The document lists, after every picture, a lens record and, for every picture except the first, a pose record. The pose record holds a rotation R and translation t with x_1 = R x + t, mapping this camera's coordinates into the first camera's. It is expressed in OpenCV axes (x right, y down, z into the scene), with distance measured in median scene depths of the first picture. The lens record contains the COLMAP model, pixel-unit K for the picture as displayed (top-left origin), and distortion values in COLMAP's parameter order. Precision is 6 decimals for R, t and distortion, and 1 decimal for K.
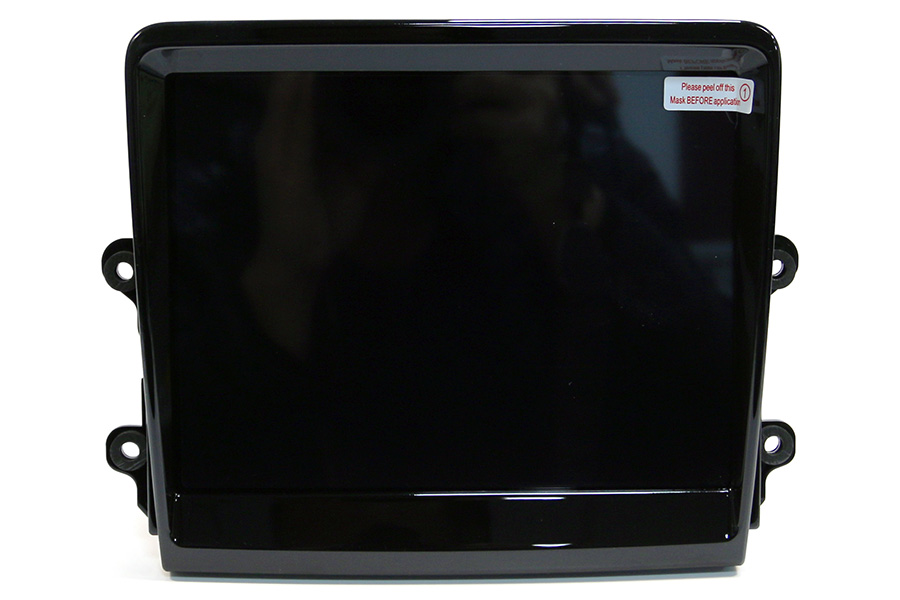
lens RADIAL K [[854.6, 0, 449.6], [0, 854.6, 224.6], [0, 0, 1]] dist [0.000069, 0.003627]
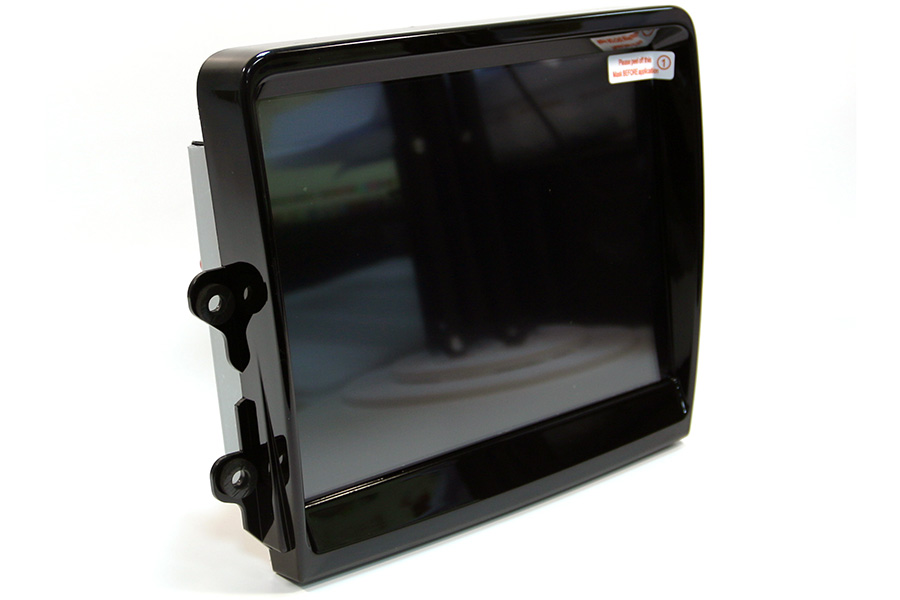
lens RADIAL K [[854.6, 0, 449.6], [0, 854.6, 224.6], [0, 0, 1]] dist [0.000069, 0.003627]
pose [[0.899122, -0.185250, 0.396563, -0.503431], [0.196205, 0.980475, 0.013167, 0.007263], [-0.391260, 0.065969, 0.917913, -0.052388]]
